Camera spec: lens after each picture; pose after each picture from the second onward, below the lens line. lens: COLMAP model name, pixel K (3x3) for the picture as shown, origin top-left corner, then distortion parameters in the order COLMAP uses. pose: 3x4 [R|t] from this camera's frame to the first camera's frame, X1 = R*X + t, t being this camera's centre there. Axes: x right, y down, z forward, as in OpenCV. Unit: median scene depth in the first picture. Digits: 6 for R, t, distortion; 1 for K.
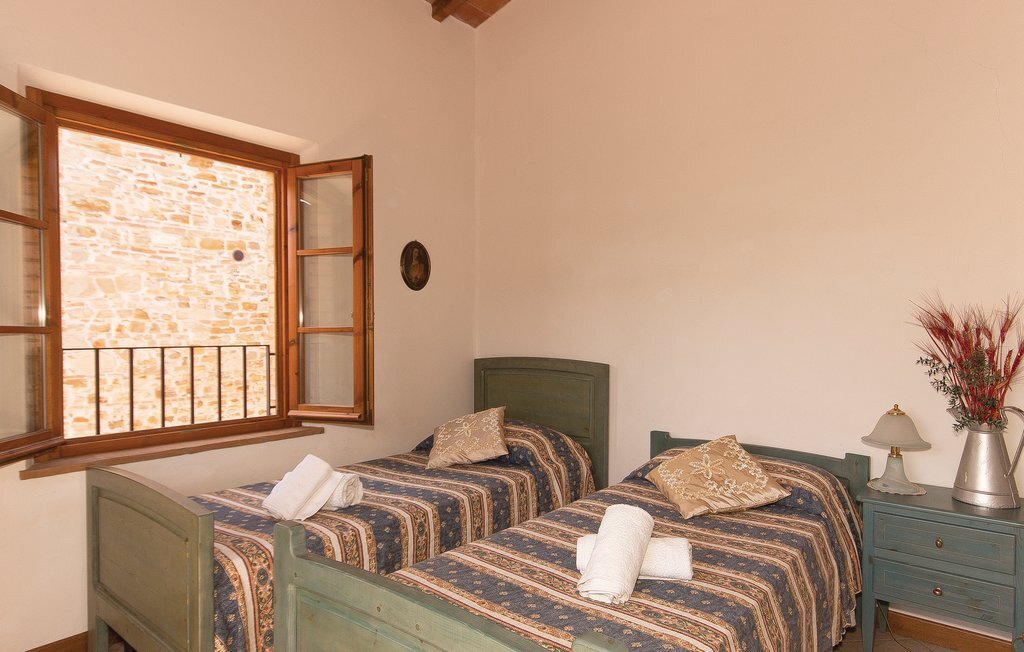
lens RADIAL K [[603.0, 0, 515.6], [0, 603.0, 330.4], [0, 0, 1]] dist [-0.004054, -0.000709]
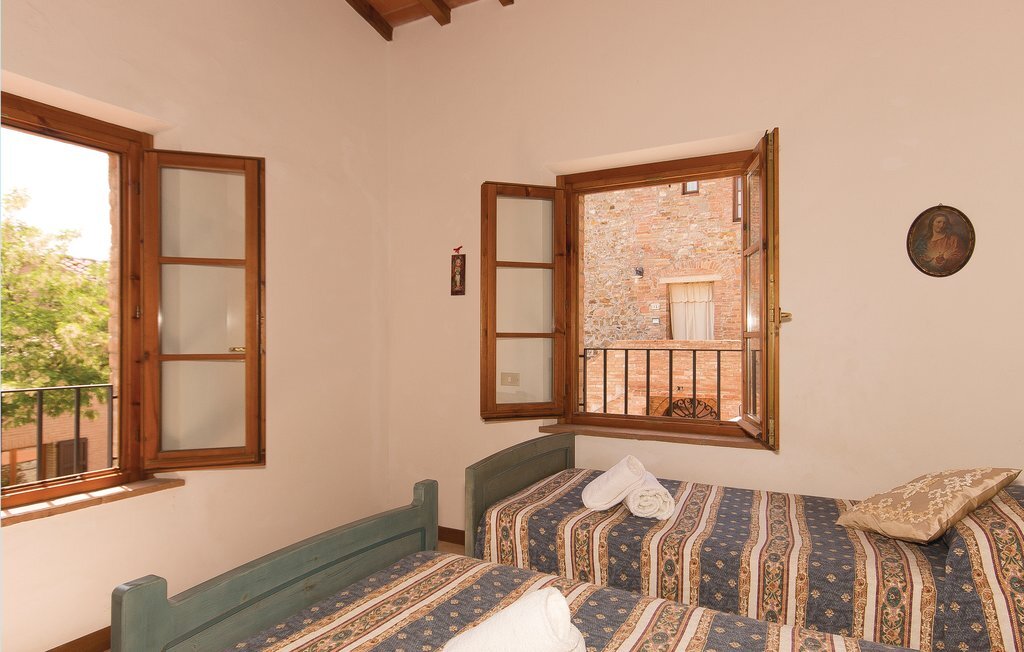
lens RADIAL K [[581.6, 0, 518.0], [0, 581.6, 332.5], [0, 0, 1]] dist [0.002458, 0.001571]
pose [[0.201044, -0.004709, -0.979571, 0.598448], [0.002262, 0.999988, -0.004343, -0.001980], [0.979580, -0.001343, 0.201052, 0.608720]]
